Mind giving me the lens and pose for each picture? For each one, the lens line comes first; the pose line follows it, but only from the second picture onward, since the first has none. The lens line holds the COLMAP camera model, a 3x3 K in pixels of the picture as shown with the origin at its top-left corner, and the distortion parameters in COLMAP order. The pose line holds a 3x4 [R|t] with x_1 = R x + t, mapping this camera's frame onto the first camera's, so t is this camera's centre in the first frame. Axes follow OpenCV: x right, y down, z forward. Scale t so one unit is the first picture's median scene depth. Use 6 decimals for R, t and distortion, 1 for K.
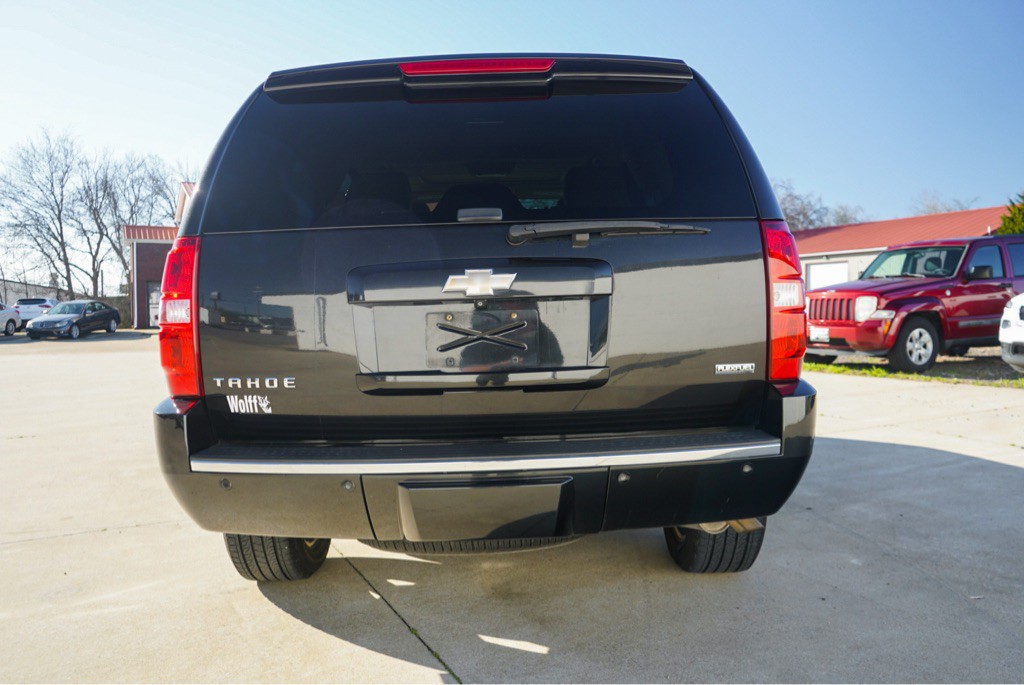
lens RADIAL K [[820.2, 0, 509.7], [0, 820.2, 341.6], [0, 0, 1]] dist [-0.000338, 0.017113]
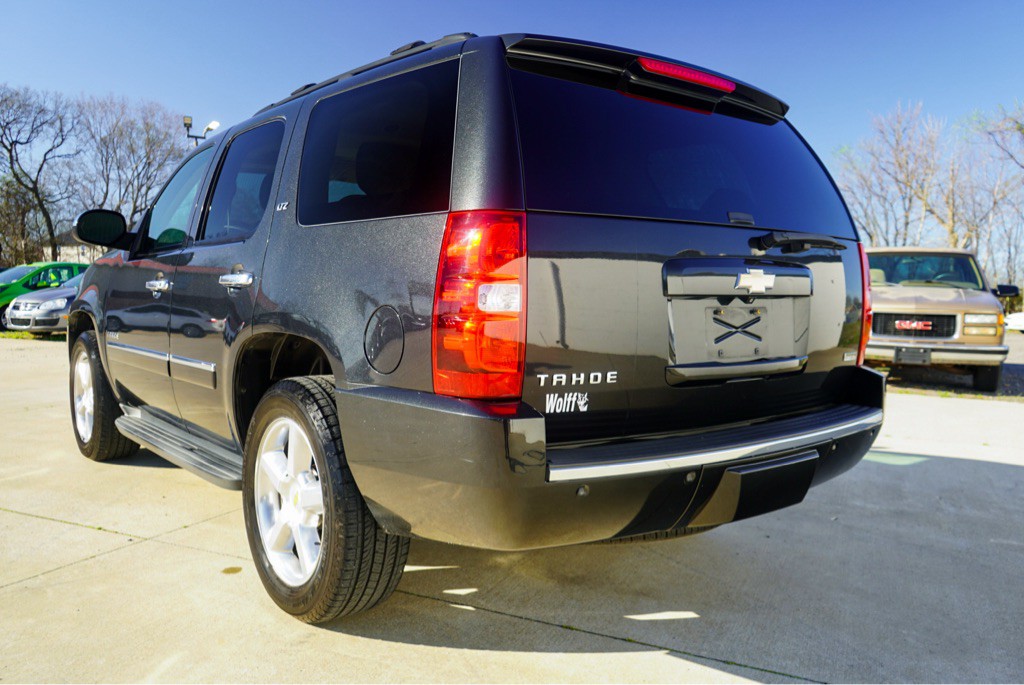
lens RADIAL K [[820.2, 0, 510.8], [0, 820.2, 343.2], [0, 0, 1]] dist [-0.000338, 0.017113]
pose [[0.777405, -0.001973, 0.628998, -0.938013], [-0.006648, 0.999913, 0.011353, 0.000899], [-0.628966, -0.013008, 0.777324, 0.335877]]
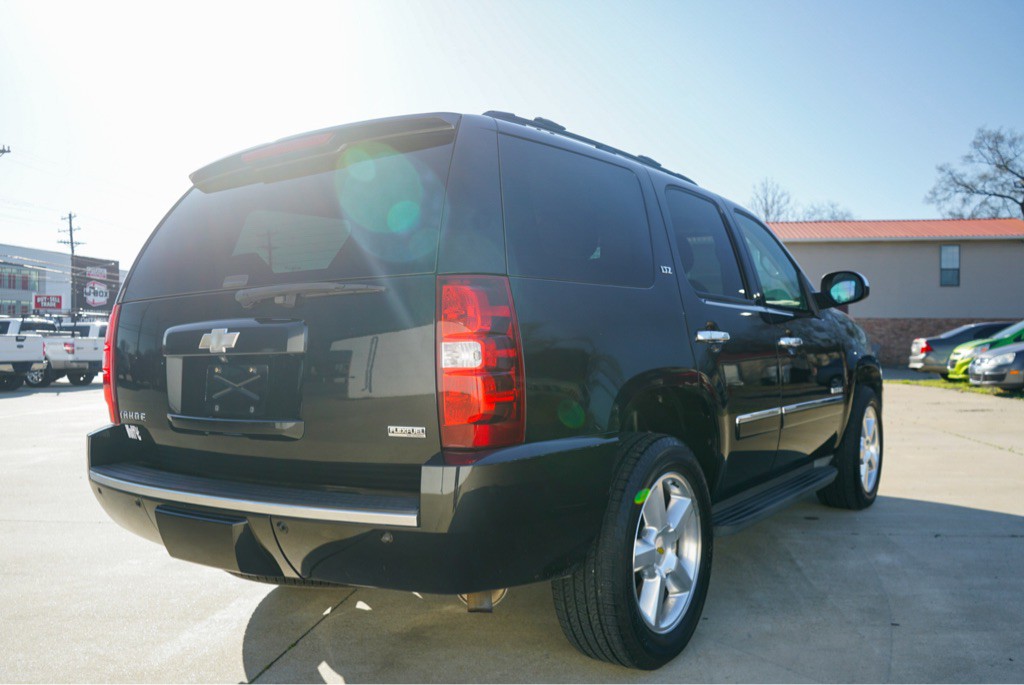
lens RADIAL K [[820.2, 0, 510.3], [0, 820.2, 342.8], [0, 0, 1]] dist [-0.000338, 0.017113]
pose [[0.814779, 0.009171, -0.579698, 0.917166], [-0.030607, 0.999161, -0.027212, -0.047669], [0.578963, 0.039915, 0.814377, 0.285758]]
